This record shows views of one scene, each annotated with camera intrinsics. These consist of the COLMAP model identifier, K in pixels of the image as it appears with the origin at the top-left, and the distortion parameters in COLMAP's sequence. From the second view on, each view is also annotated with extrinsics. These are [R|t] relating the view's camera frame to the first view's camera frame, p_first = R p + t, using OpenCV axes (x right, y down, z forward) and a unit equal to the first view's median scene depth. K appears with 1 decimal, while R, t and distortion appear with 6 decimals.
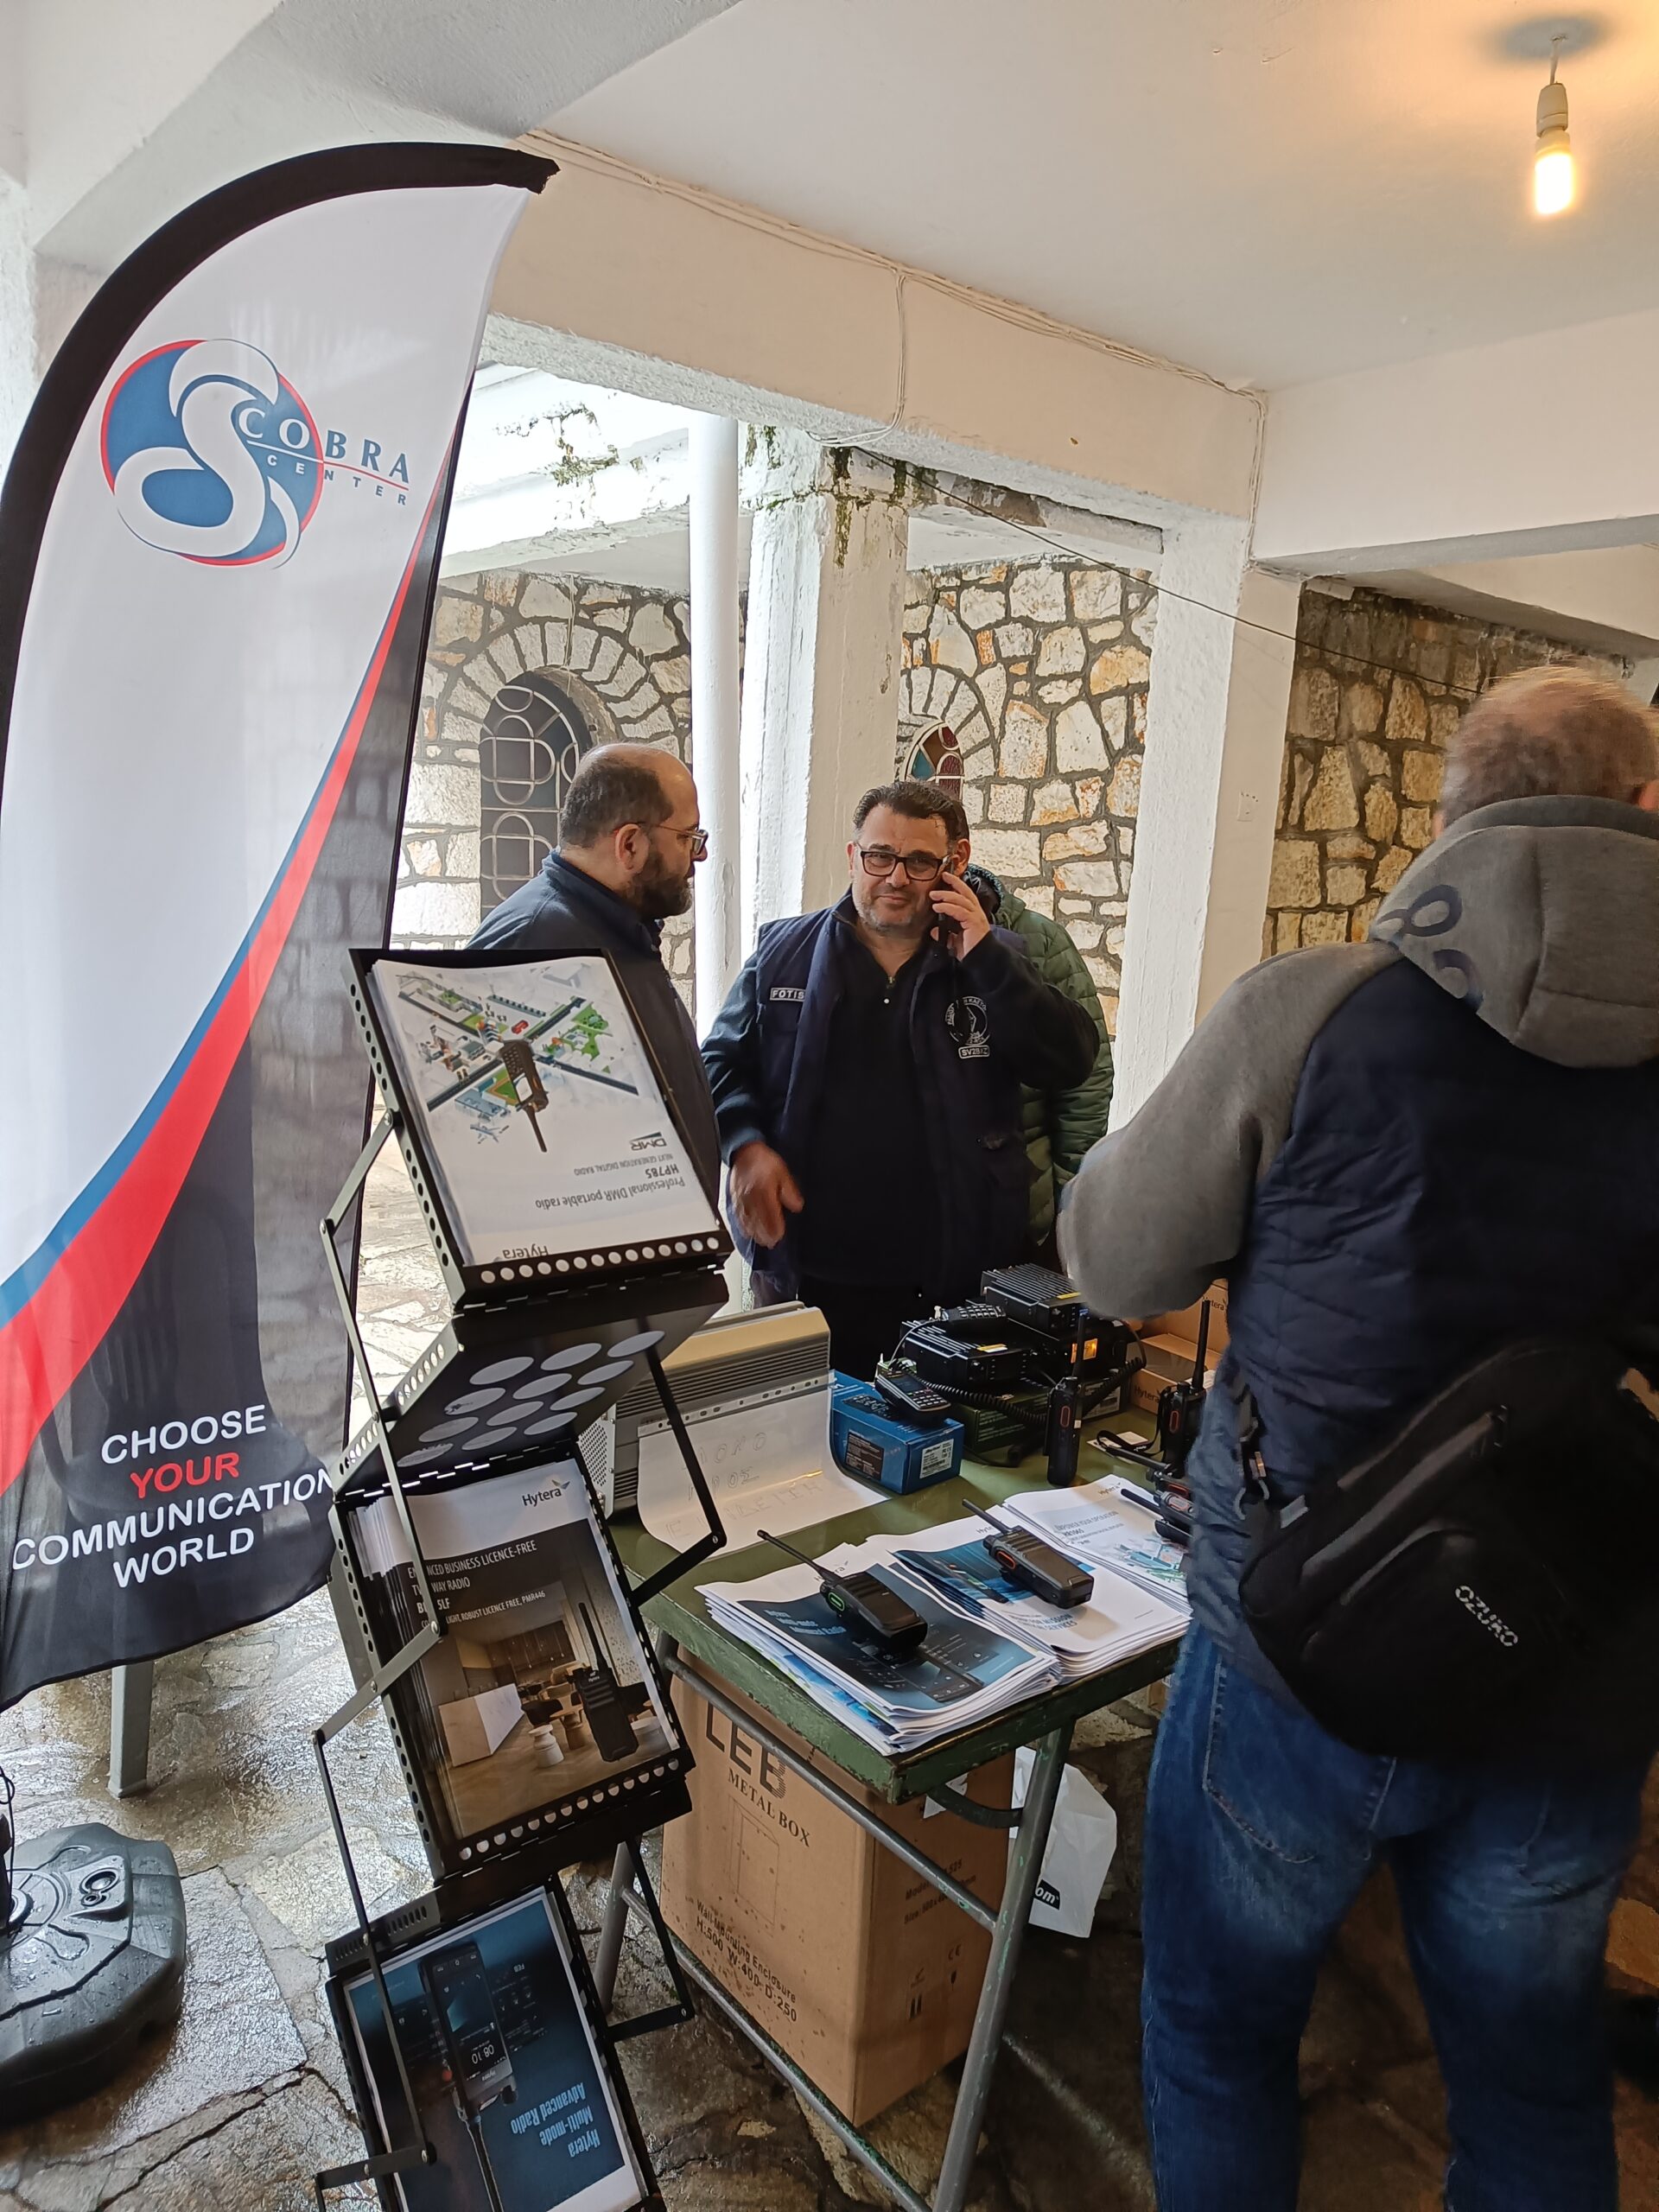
lens RADIAL K [[1541.0, 0, 841.7], [0, 1541.0, 1128.0], [0, 0, 1]] dist [0.011966, -0.048925]
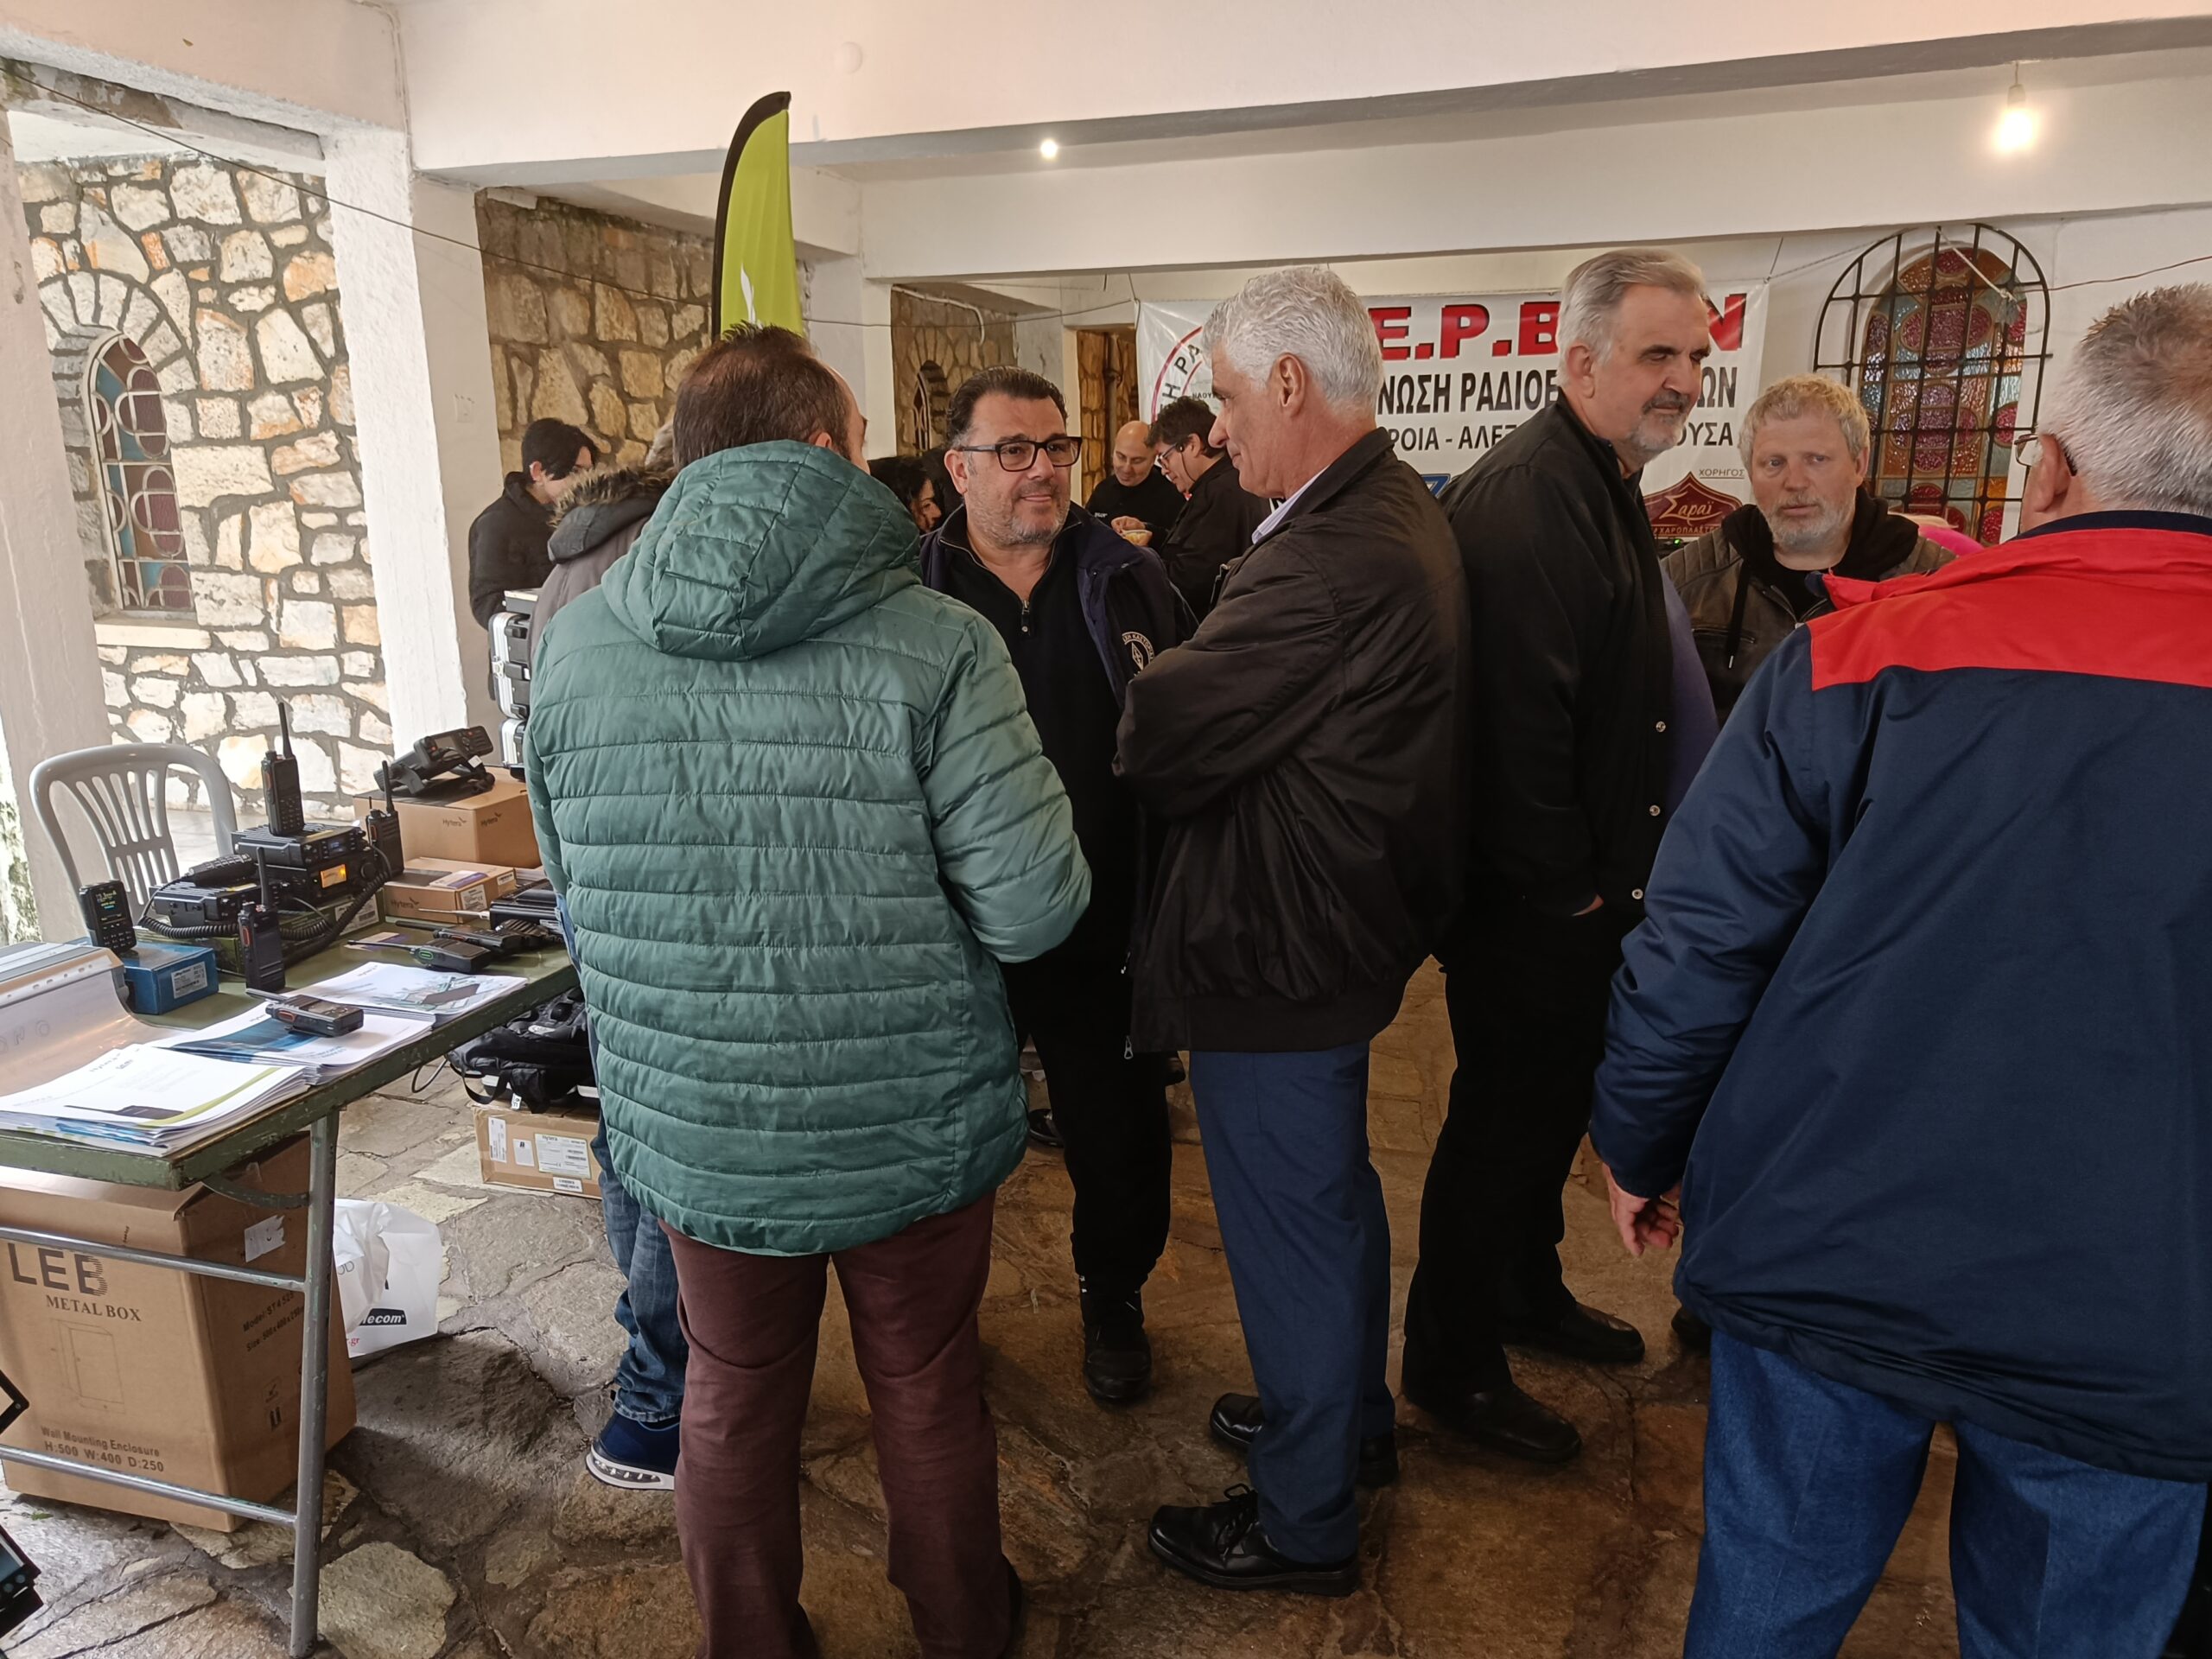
lens RADIAL K [[1542.1, 0, 1104.9], [0, 1542.1, 821.0], [0, 0, 1]] dist [0.026041, -0.007709]
pose [[0.832048, -0.190410, 0.520999, 0.014978], [0.162394, 0.981703, 0.099437, 0.028887], [-0.530400, 0.001871, 0.847745, -0.112220]]
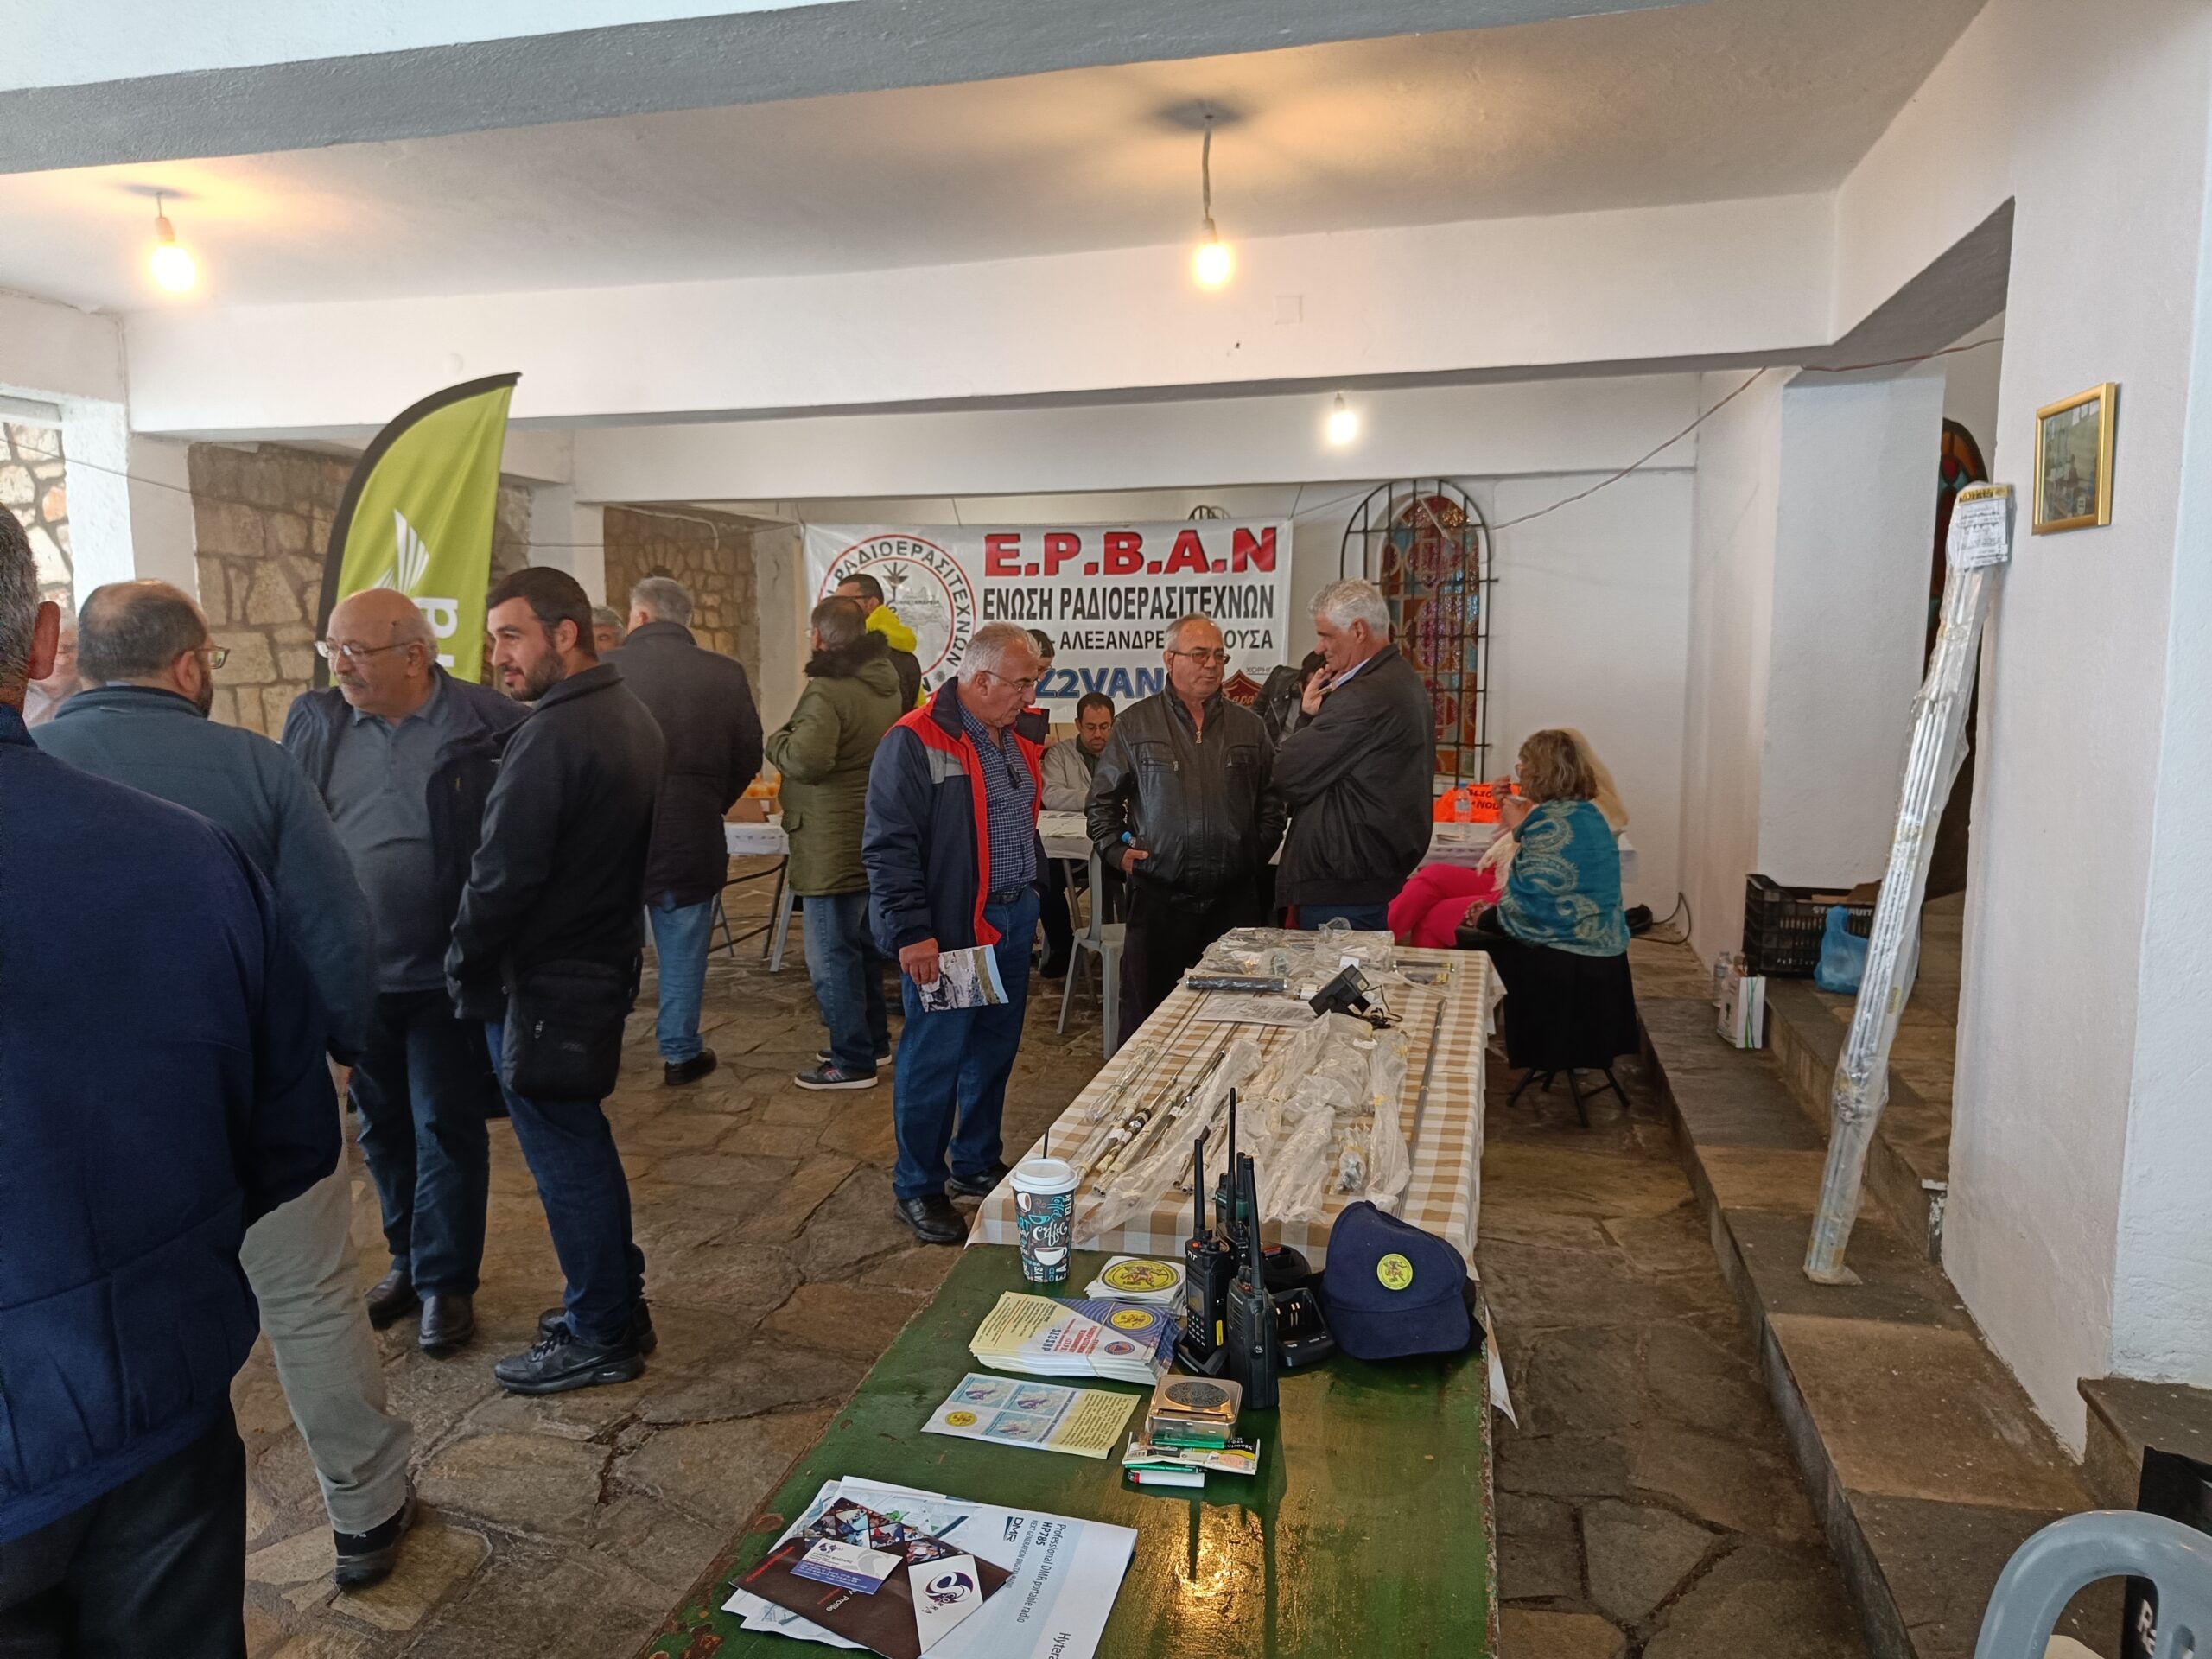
lens RADIAL K [[1535.2, 0, 1082.7], [0, 1535.2, 822.7], [0, 0, 1]] dist [0.018010, -0.006439]
pose [[0.800668, -0.124746, 0.585977, 0.071597], [0.157281, 0.987543, -0.004673, 0.084532], [-0.578095, 0.095905, 0.810314, -0.423263]]
